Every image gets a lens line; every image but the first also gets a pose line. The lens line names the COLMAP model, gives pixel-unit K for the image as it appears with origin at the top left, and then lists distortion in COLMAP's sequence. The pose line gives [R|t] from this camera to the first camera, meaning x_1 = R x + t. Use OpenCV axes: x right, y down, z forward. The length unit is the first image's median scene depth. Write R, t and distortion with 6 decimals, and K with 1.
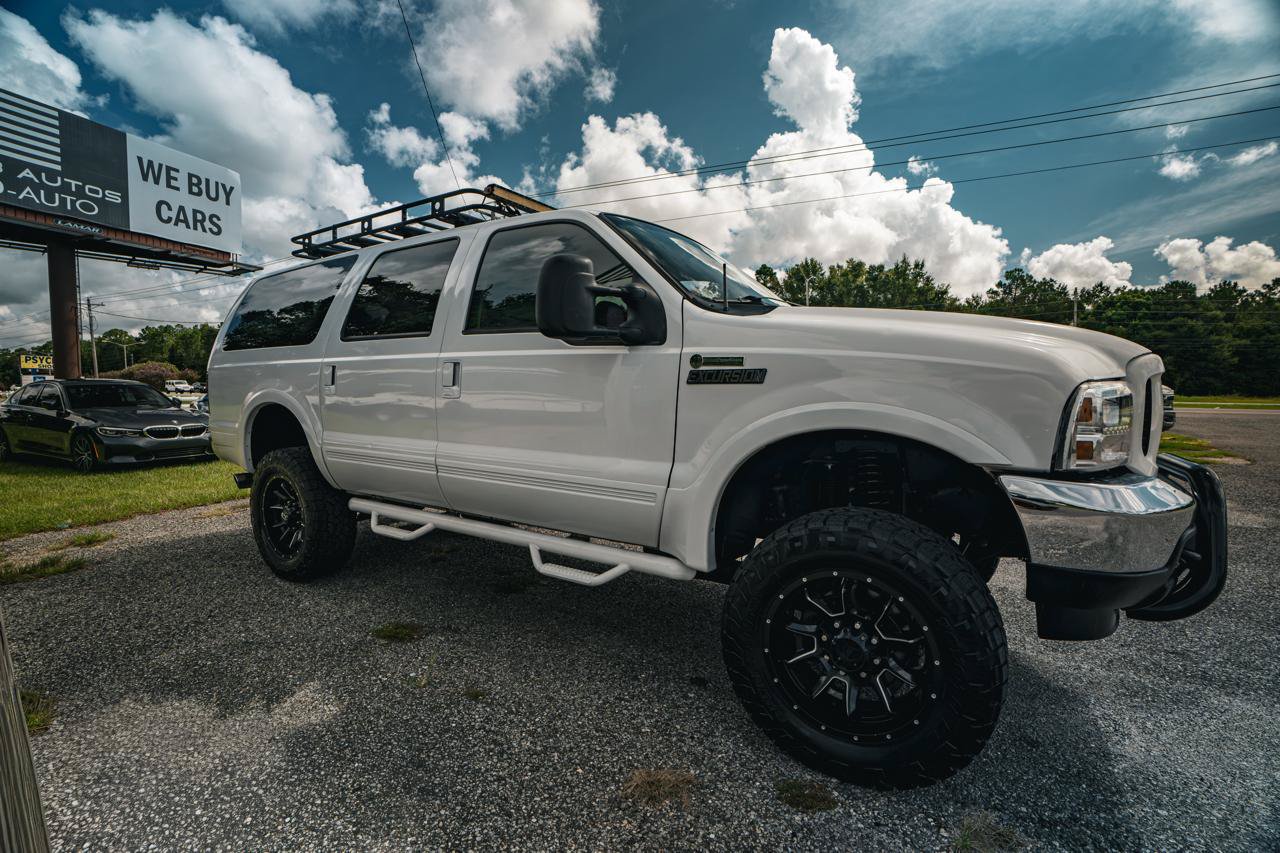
lens RADIAL K [[585.4, 0, 637.3], [0, 585.4, 410.0], [0, 0, 1]] dist [-0.012120, 0.000667]
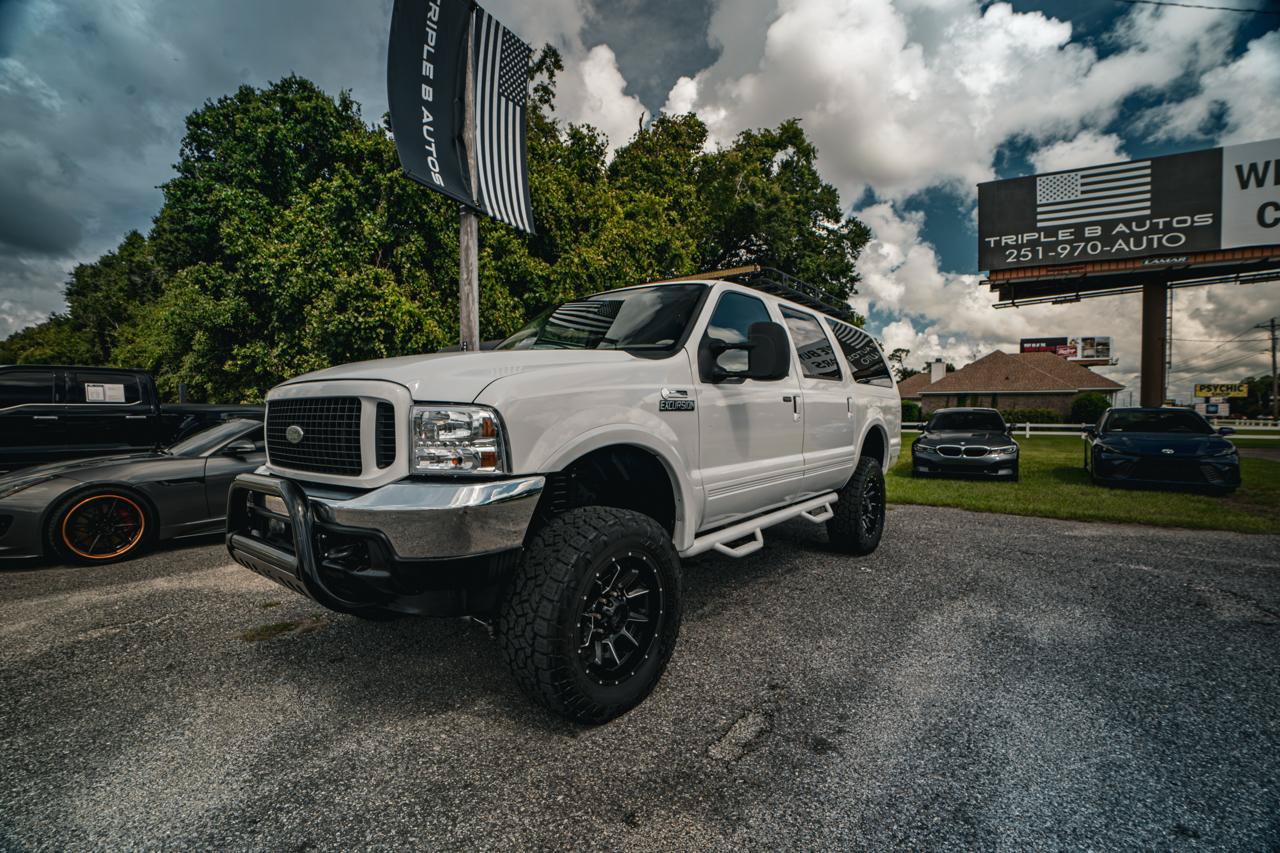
lens RADIAL K [[583.9, 0, 628.1], [0, 583.9, 422.4], [0, 0, 1]] dist [-0.036834, 0.012898]
pose [[-0.113825, 0.012192, -0.993426, 0.172953], [-0.036451, 0.999200, 0.016440, -0.006458], [0.992832, 0.038082, -0.113289, 0.161500]]
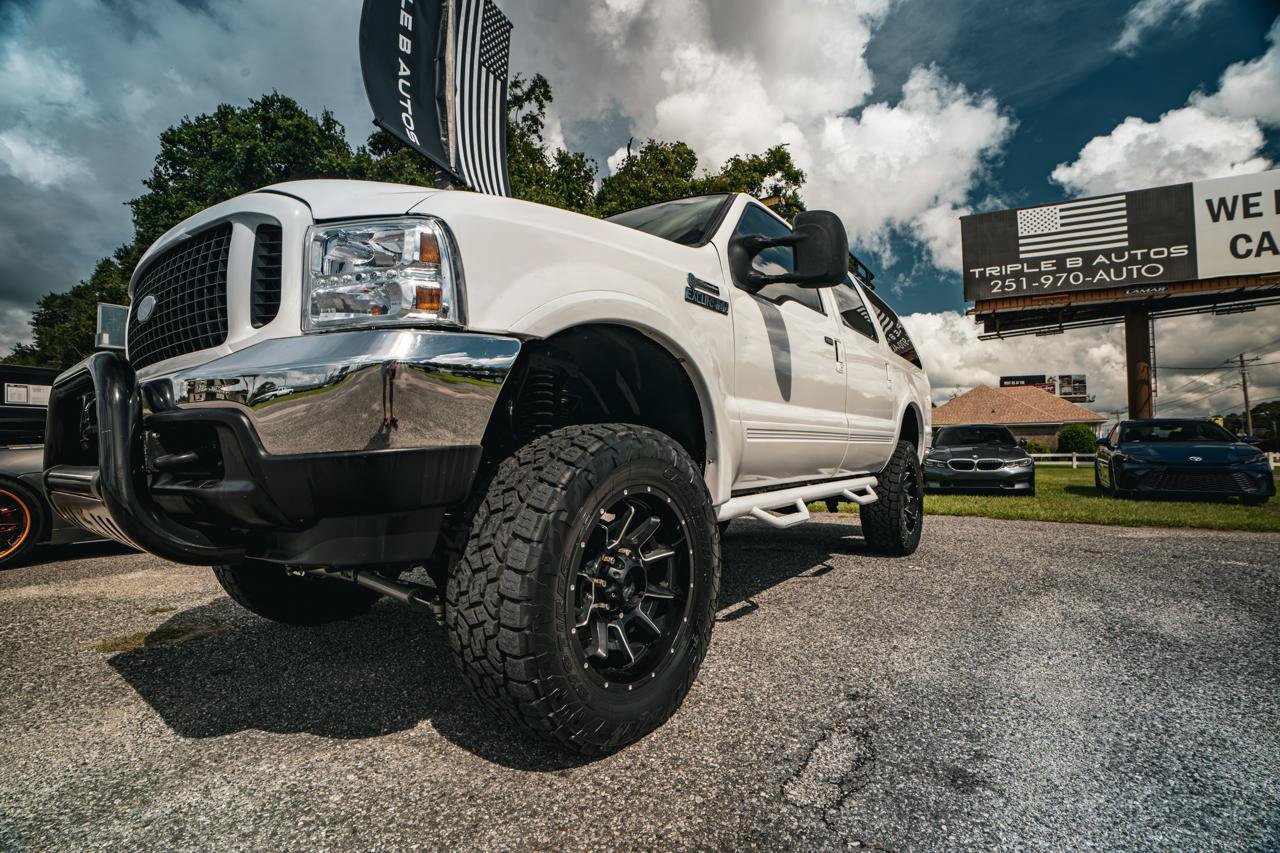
lens RADIAL K [[583.9, 0, 633.4], [0, 583.9, 421.6], [0, 0, 1]] dist [-0.036834, 0.012898]
pose [[-0.080822, -0.058914, -0.994986, 0.140143], [-0.034077, 0.997831, -0.056314, 0.014284], [0.996146, 0.029354, -0.082654, 0.154706]]
